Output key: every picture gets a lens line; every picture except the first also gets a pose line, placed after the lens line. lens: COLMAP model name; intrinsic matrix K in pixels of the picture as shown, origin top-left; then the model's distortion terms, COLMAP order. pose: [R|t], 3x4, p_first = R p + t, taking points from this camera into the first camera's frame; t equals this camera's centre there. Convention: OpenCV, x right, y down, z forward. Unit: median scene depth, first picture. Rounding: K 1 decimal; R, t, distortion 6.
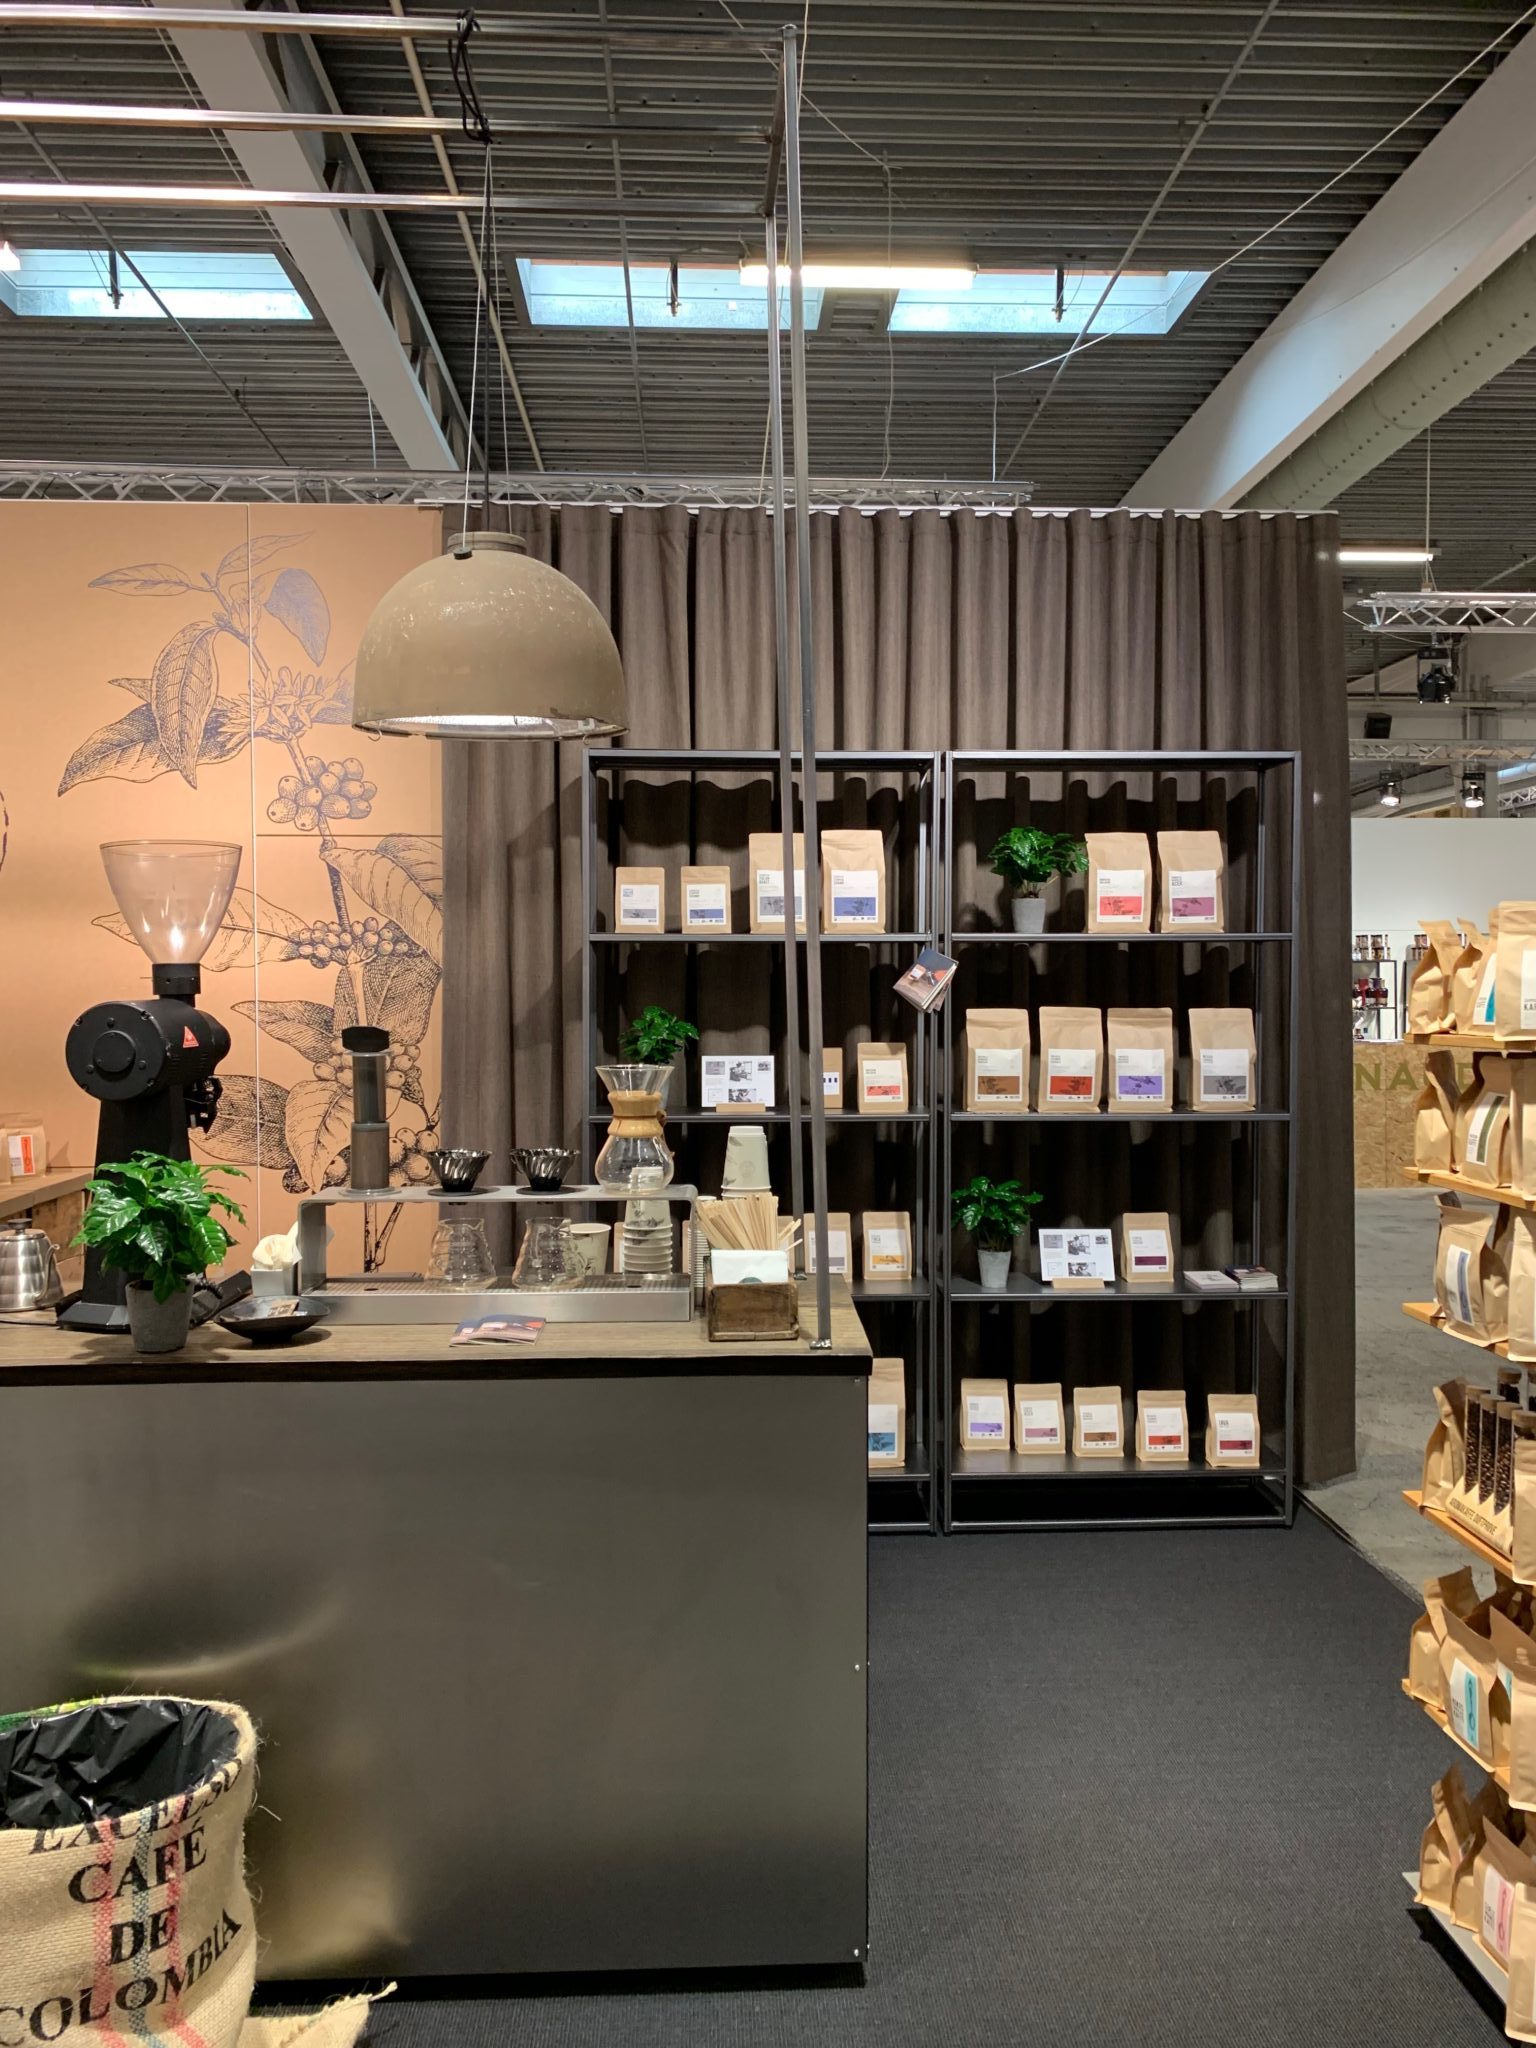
lens RADIAL K [[1561.0, 0, 778.3], [0, 1561.0, 1020.9], [0, 0, 1]] dist [0.030928, -0.025007]
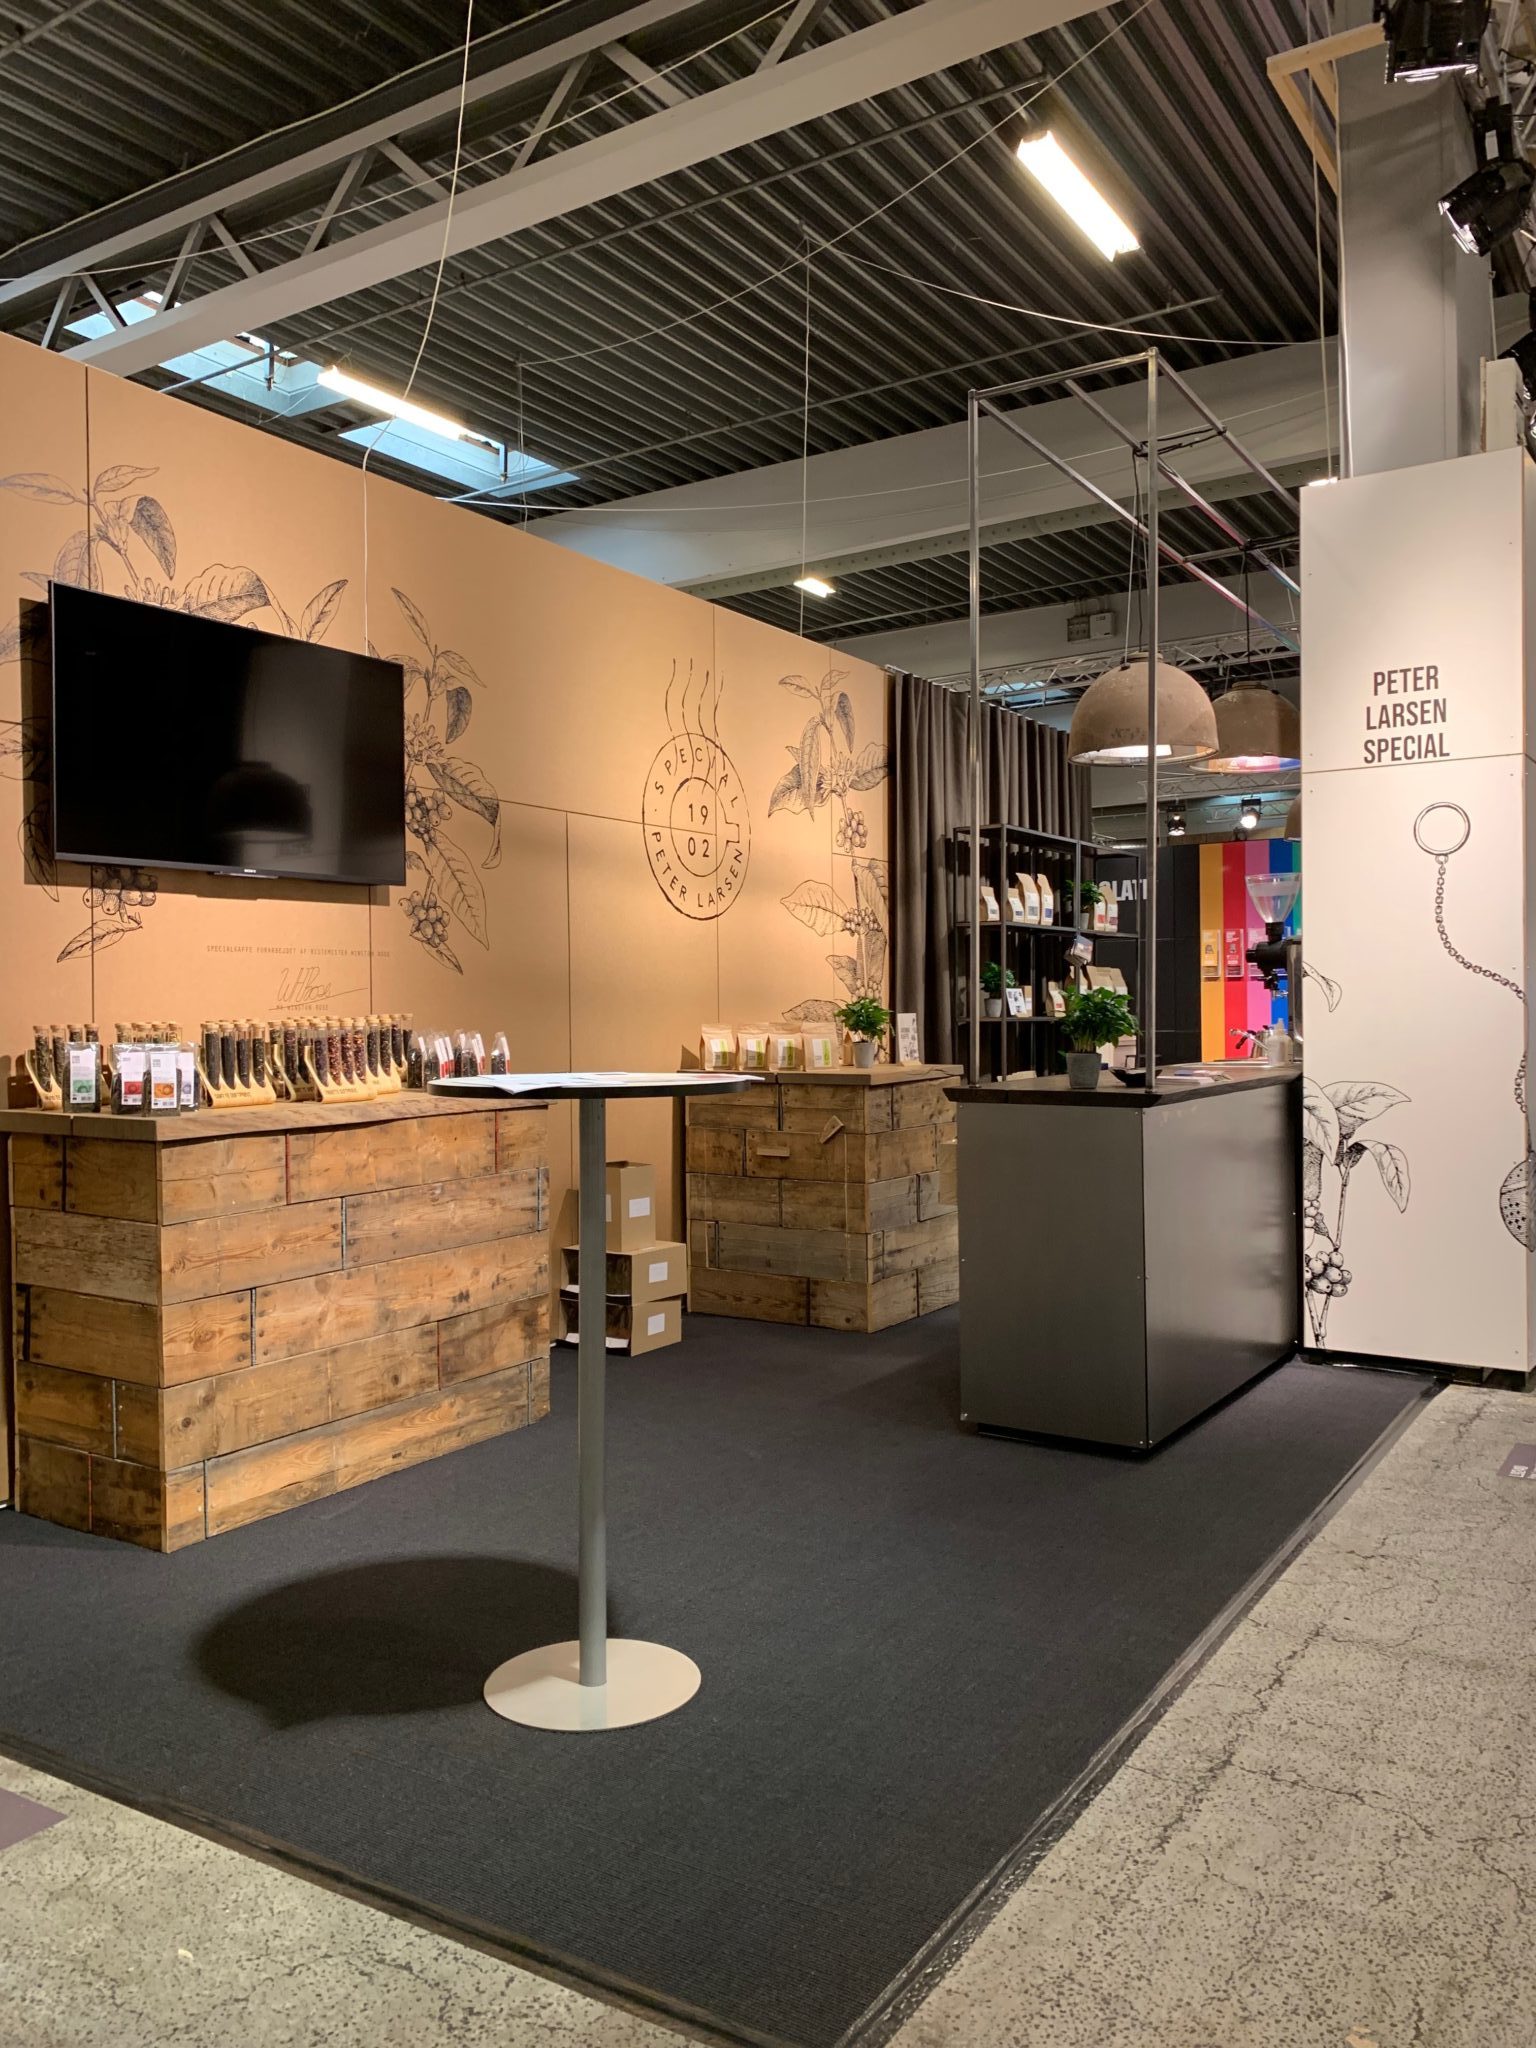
lens RADIAL K [[1561.0, 0, 777.0], [0, 1561.0, 1014.6], [0, 0, 1]] dist [0.030928, -0.025007]
pose [[0.577974, -0.004542, 0.816042, -1.706895], [0.030077, 0.999424, -0.015740, 0.072883], [-0.815500, 0.033642, 0.577778, 0.122972]]
